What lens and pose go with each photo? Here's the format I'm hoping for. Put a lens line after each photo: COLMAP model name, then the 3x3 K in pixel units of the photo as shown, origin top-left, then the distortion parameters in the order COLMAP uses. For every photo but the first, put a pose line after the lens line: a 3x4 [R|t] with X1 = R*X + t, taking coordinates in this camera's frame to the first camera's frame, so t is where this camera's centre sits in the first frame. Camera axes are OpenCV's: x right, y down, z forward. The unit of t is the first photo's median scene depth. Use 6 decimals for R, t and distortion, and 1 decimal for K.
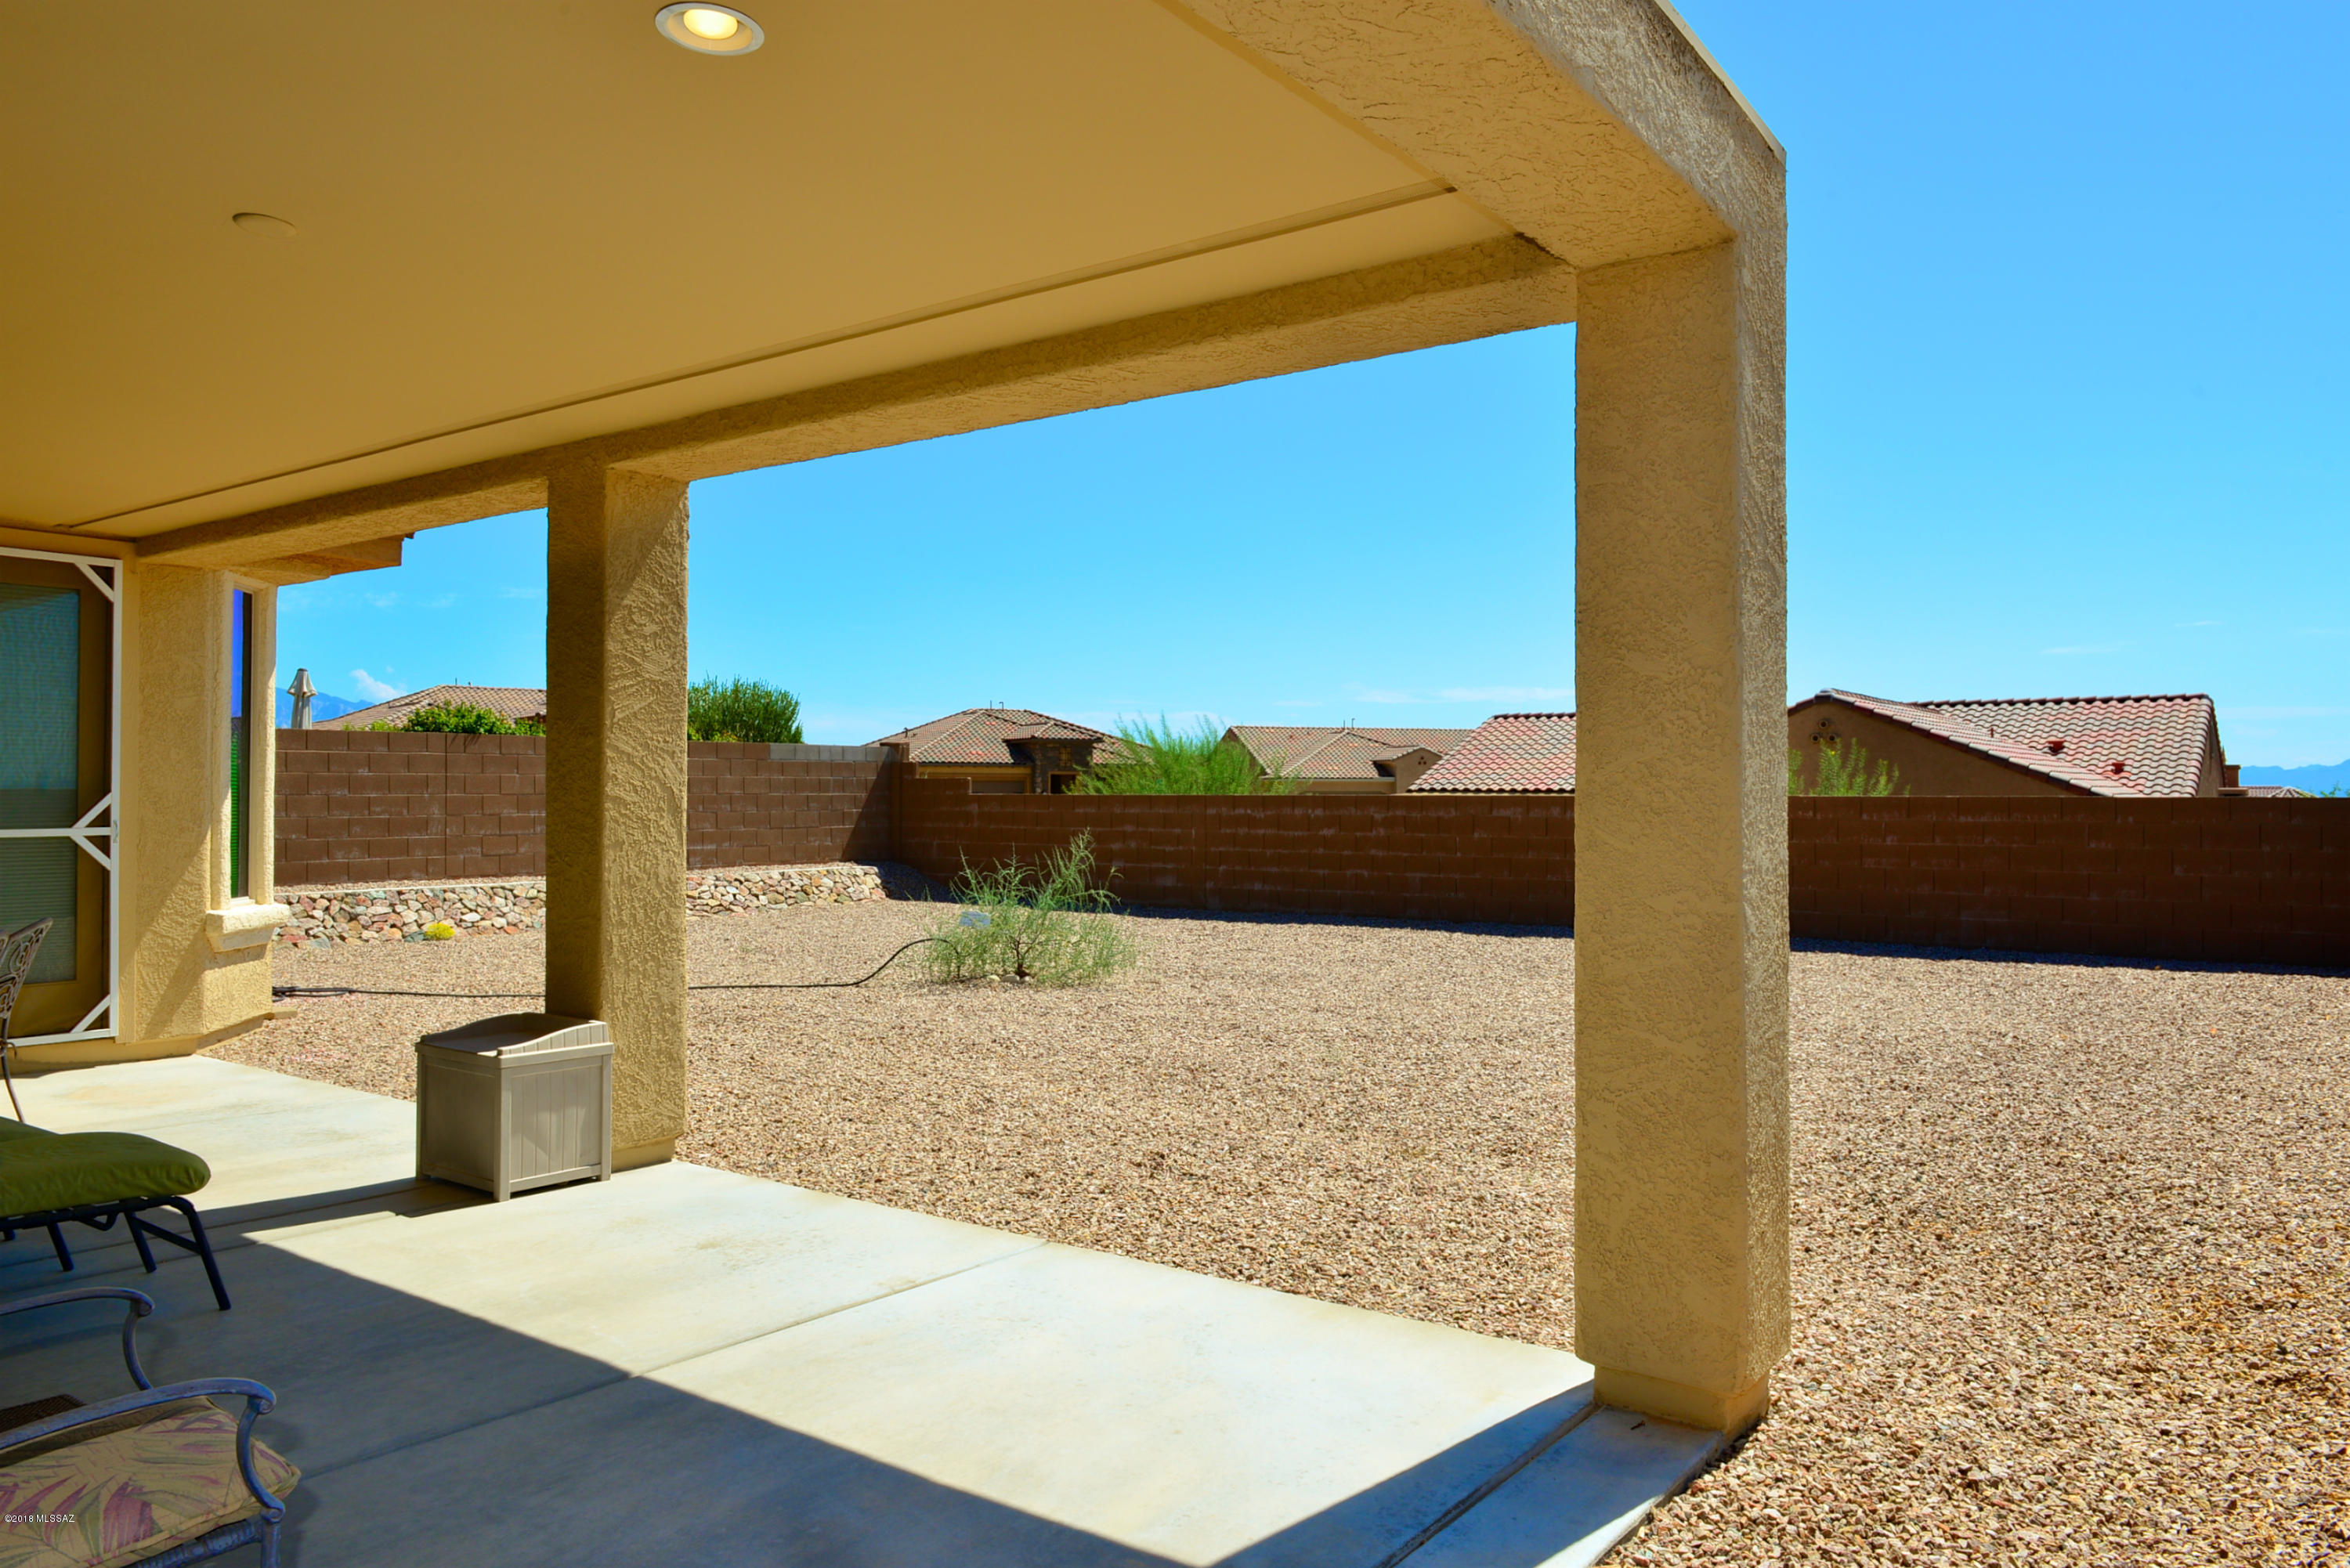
lens RADIAL K [[1616.5, 0, 1177.7], [0, 1616.5, 773.5], [0, 0, 1]] dist [-0.012290, -0.005466]
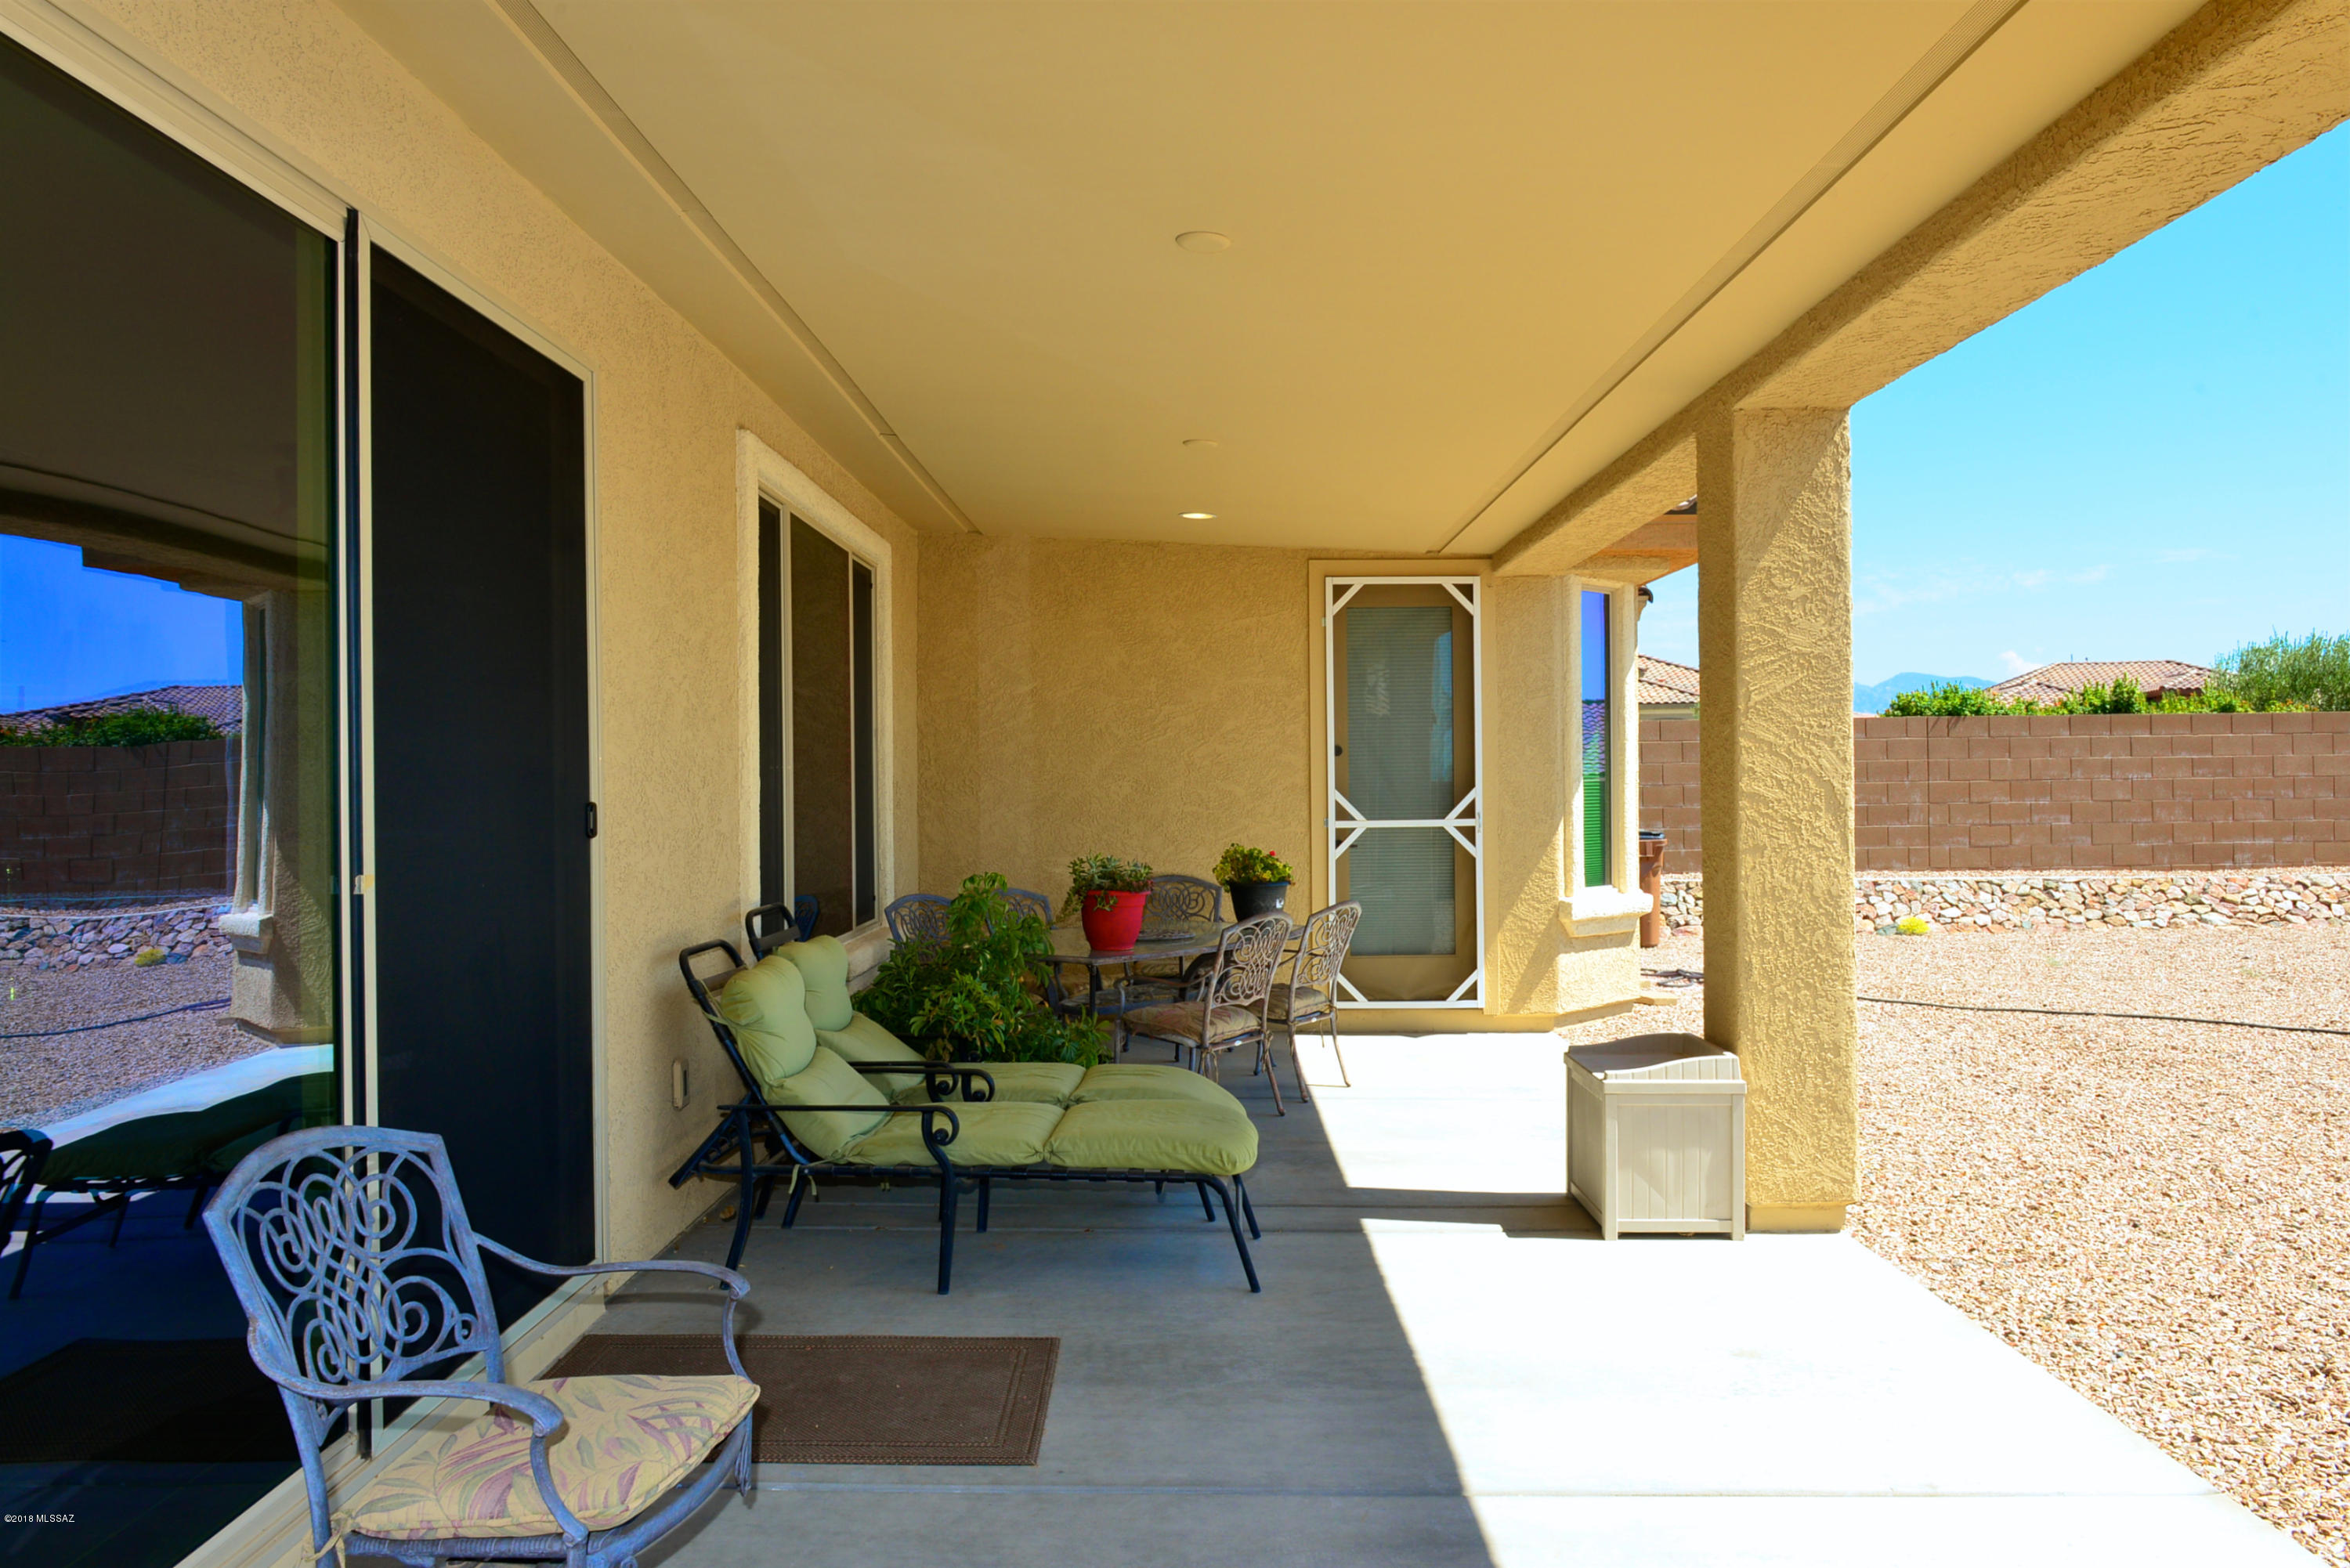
lens RADIAL K [[1616.5, 0, 1181.0], [0, 1616.5, 776.6], [0, 0, 1]] dist [-0.012290, -0.005466]
pose [[0.585037, -0.011372, -0.810927, 0.161701], [0.021528, 0.999767, 0.001511, -0.002207], [0.810721, -0.018342, 0.585145, 0.247504]]
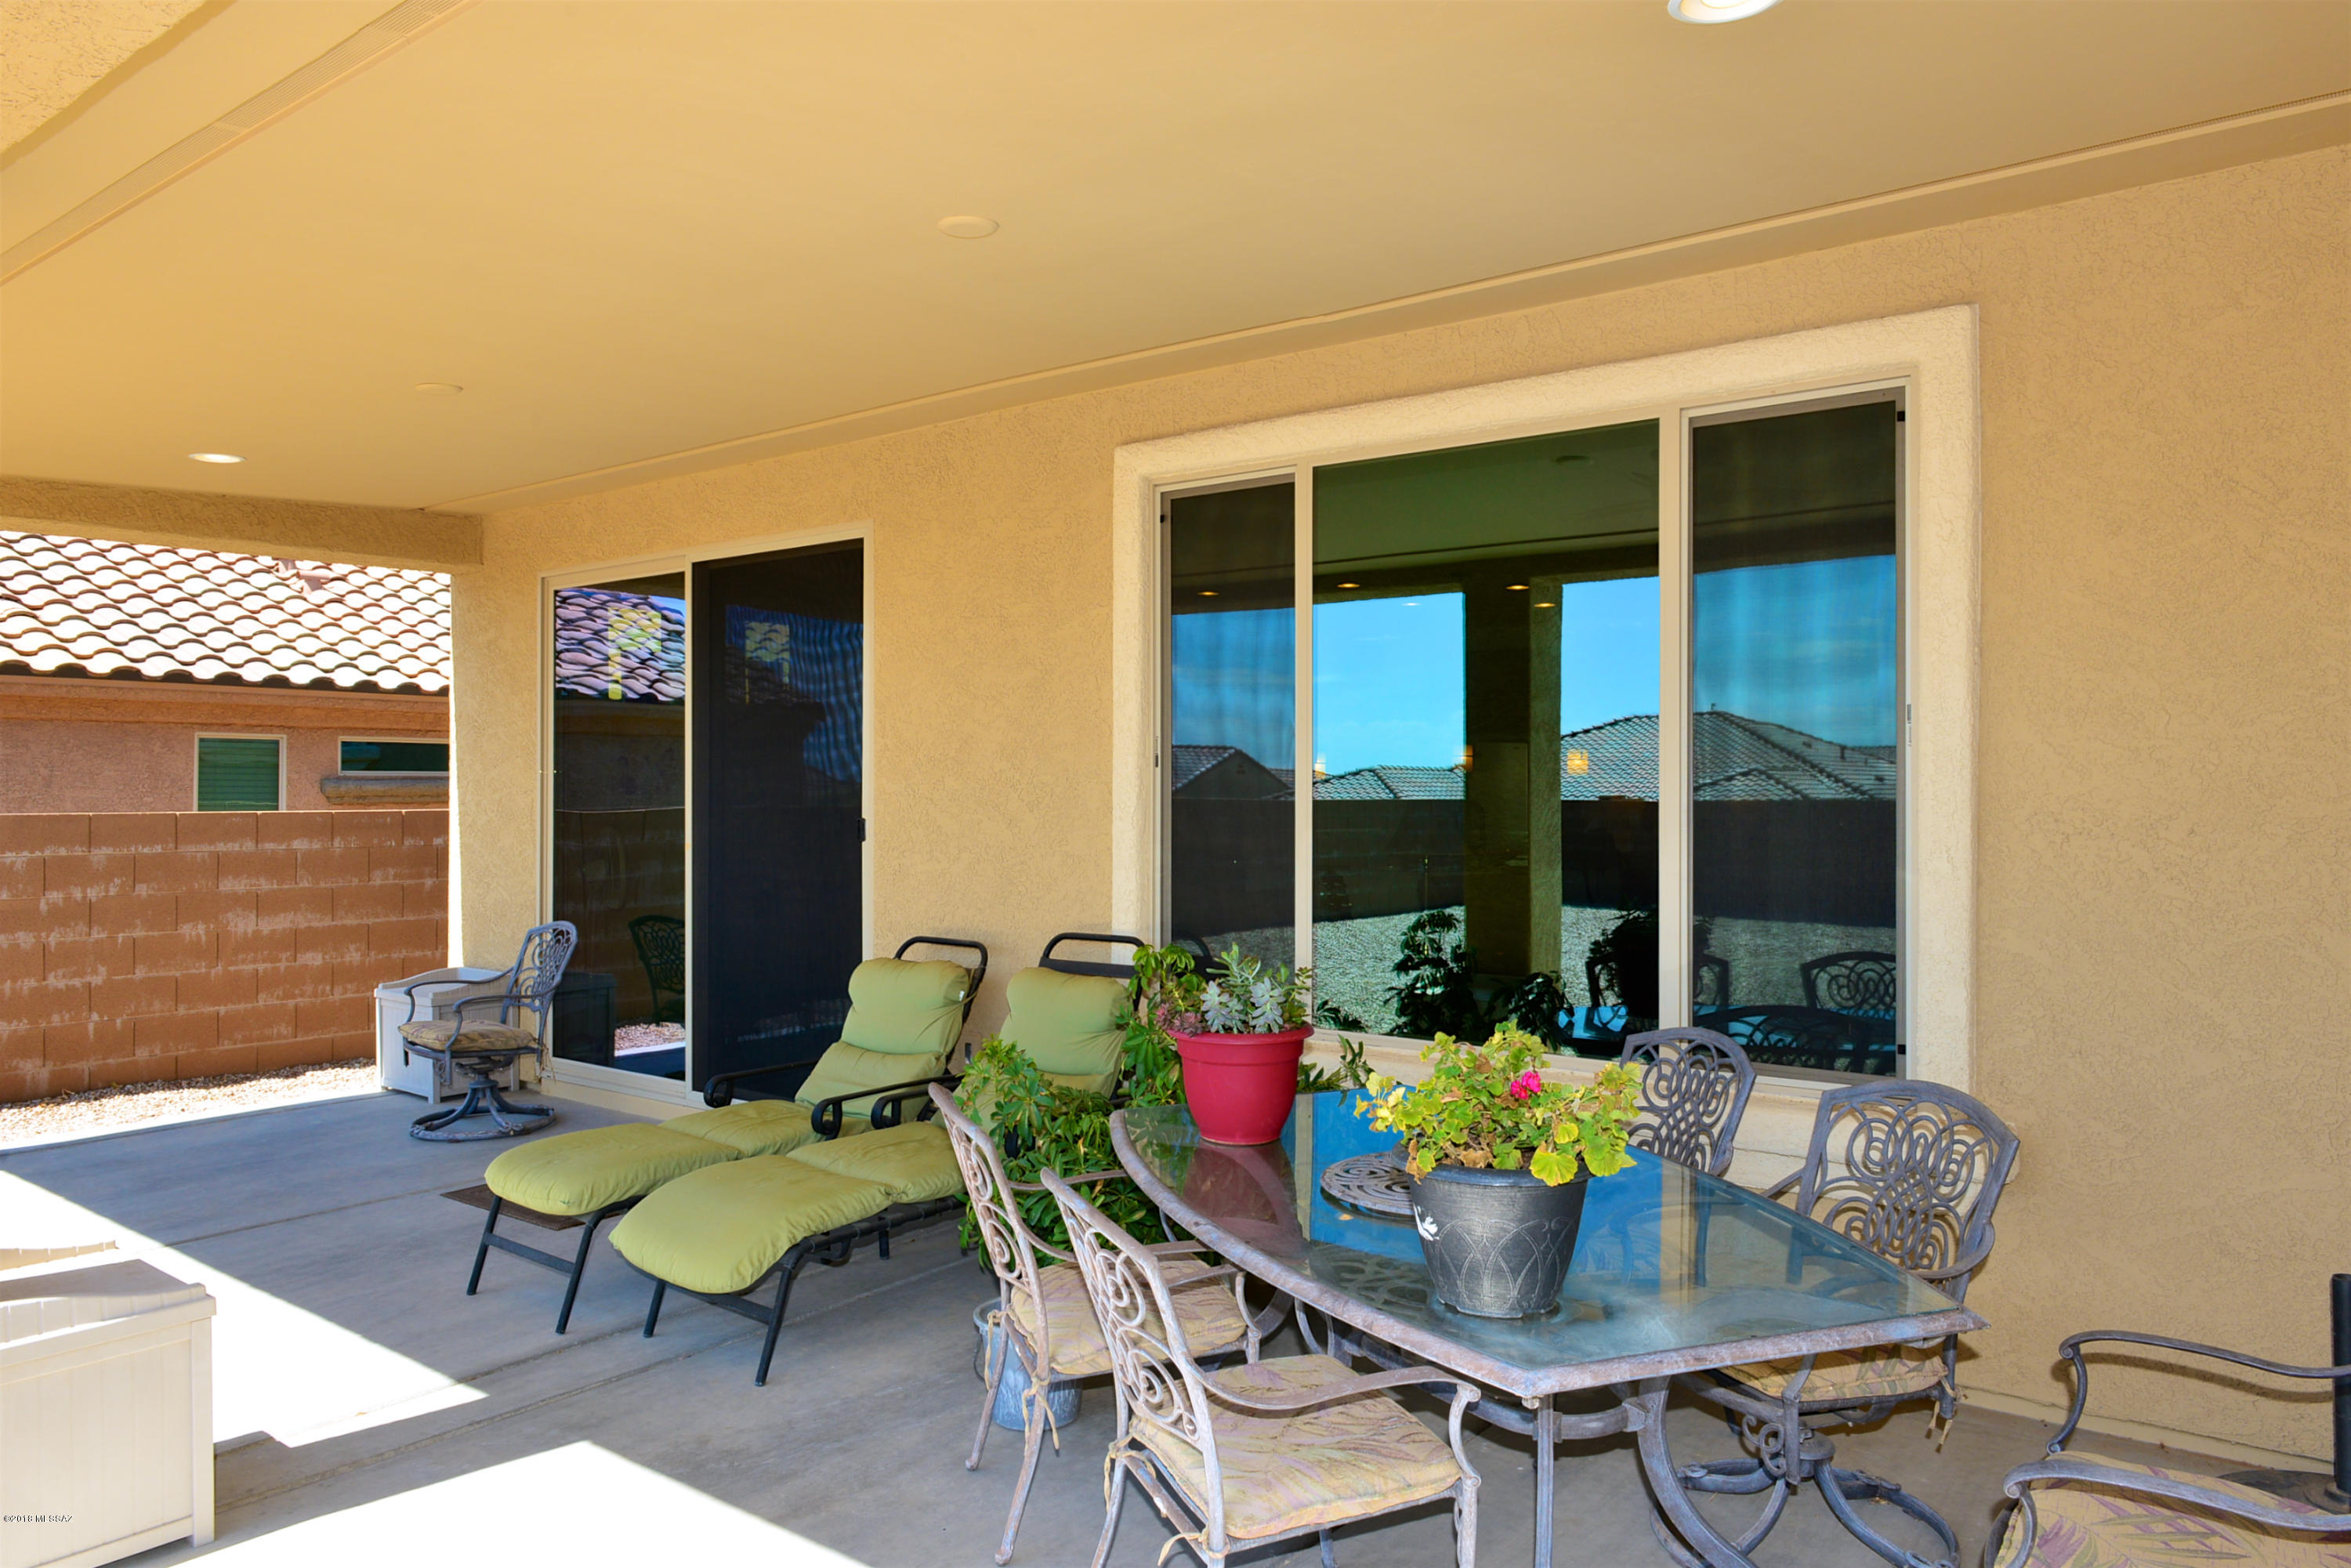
lens RADIAL K [[1617.3, 0, 1173.4], [0, 1617.3, 784.2], [0, 0, 1]] dist [-0.012290, -0.005466]
pose [[-0.999191, -0.004794, 0.039938, -0.782179], [-0.005170, 0.999943, -0.009298, -0.008021], [-0.039891, -0.009497, -0.999159, 1.469920]]
